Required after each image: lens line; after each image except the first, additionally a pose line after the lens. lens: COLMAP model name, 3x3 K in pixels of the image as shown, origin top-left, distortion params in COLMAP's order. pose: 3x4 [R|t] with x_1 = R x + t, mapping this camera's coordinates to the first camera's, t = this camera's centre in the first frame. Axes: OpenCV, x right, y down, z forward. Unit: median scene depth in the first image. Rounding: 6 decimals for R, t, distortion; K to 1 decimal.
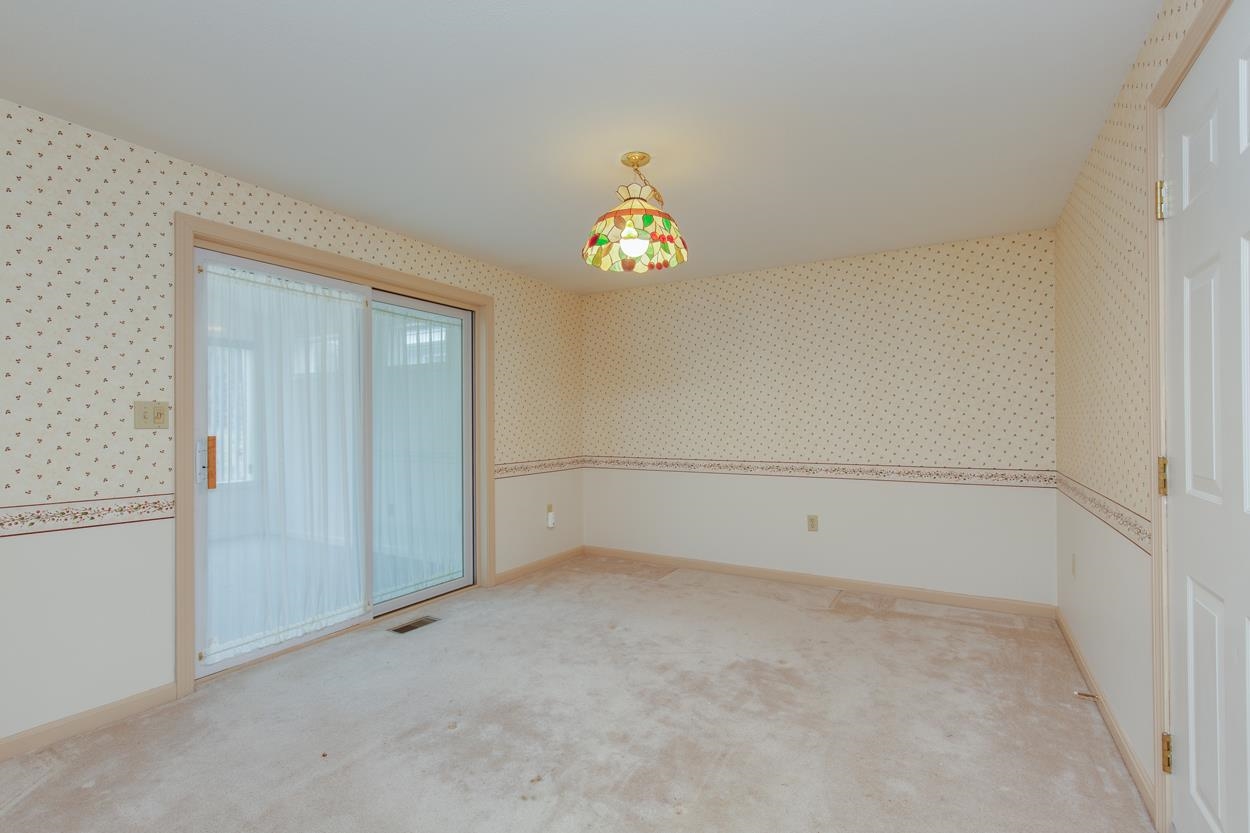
lens RADIAL K [[585.1, 0, 639.6], [0, 585.1, 423.5], [0, 0, 1]] dist [0.004577, 0.000010]
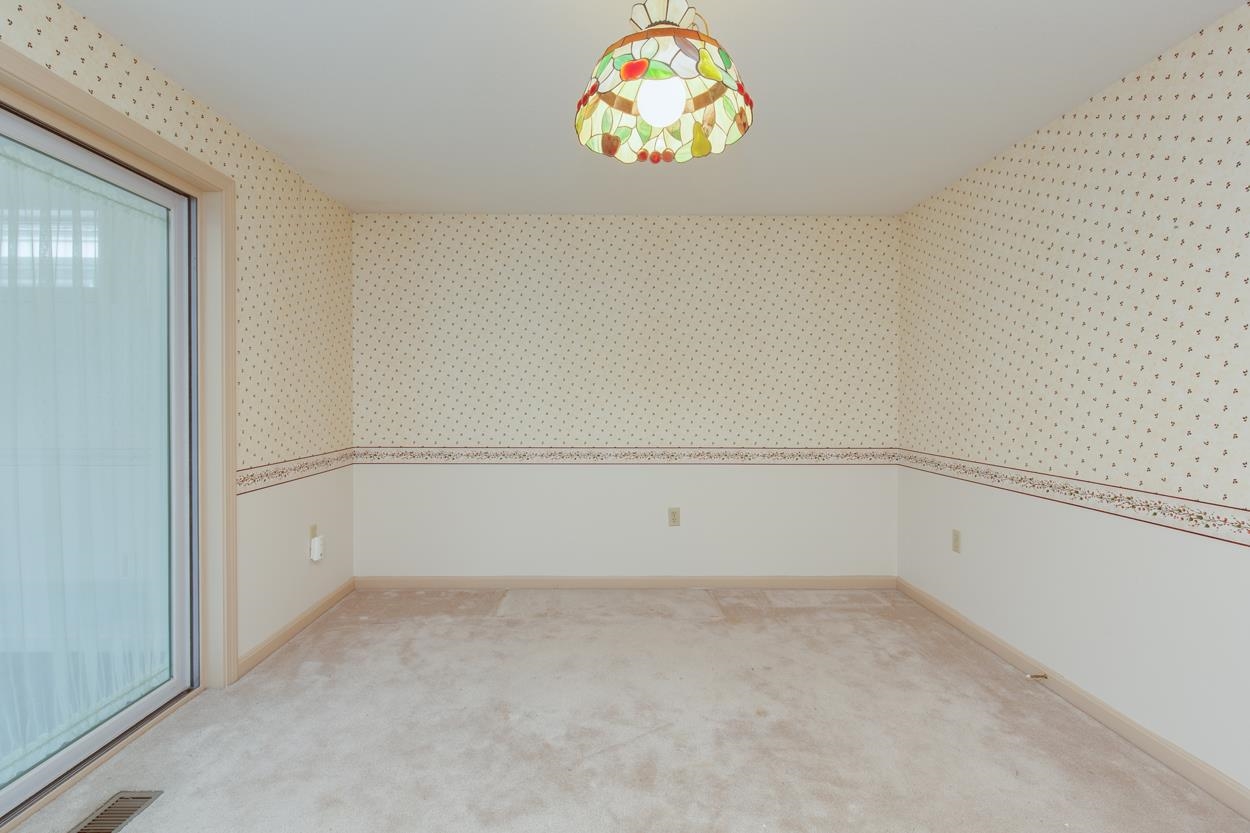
lens RADIAL K [[577.7, 0, 624.1], [0, 577.7, 405.1], [0, 0, 1]] dist [0.005322, 0.000163]
pose [[0.859637, 0.000831, 0.510905, -0.223684], [-0.005729, 0.999951, 0.008014, -0.002049], [-0.510874, -0.009816, 0.859600, 0.330699]]
